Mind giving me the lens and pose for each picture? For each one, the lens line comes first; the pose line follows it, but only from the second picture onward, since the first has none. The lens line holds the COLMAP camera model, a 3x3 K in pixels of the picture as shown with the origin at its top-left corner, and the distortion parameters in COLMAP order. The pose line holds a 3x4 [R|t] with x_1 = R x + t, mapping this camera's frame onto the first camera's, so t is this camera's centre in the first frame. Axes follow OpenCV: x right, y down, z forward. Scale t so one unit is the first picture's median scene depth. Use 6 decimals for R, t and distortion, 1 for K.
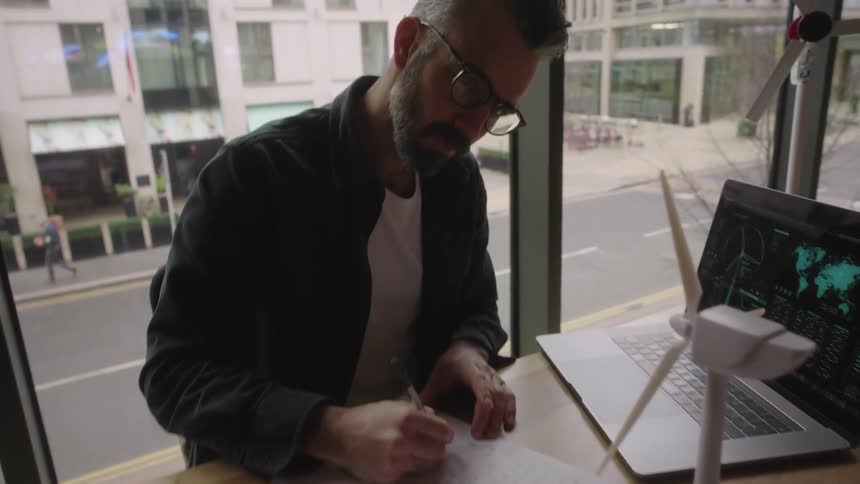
lens RADIAL K [[643.4, 0, 421.3], [0, 643.4, 257.5], [0, 0, 1]] dist [-0.042554, 0.048853]
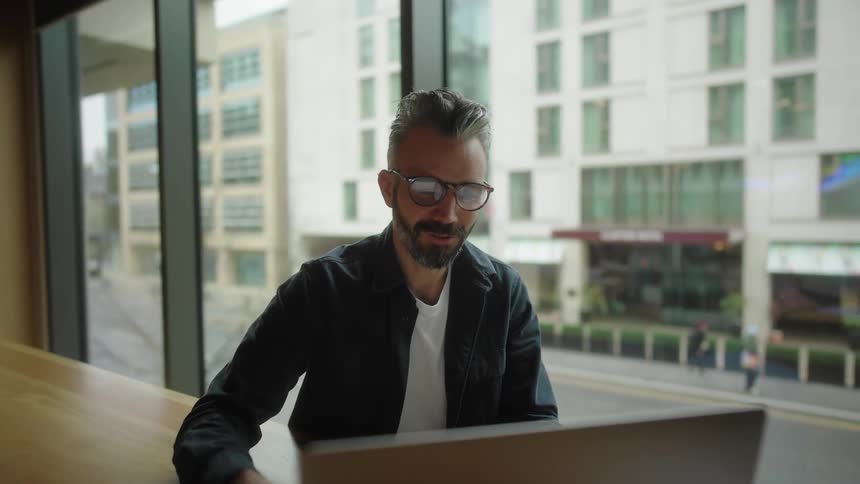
lens RADIAL K [[643.4, 0, 444.9], [0, 643.4, 249.1], [0, 0, 1]] dist [-0.042554, 0.048853]
pose [[0.359415, 0.088935, -0.928930, 0.190102], [-0.268944, 0.963083, -0.011853, -0.039079], [0.893583, 0.254090, 0.370065, 0.105043]]
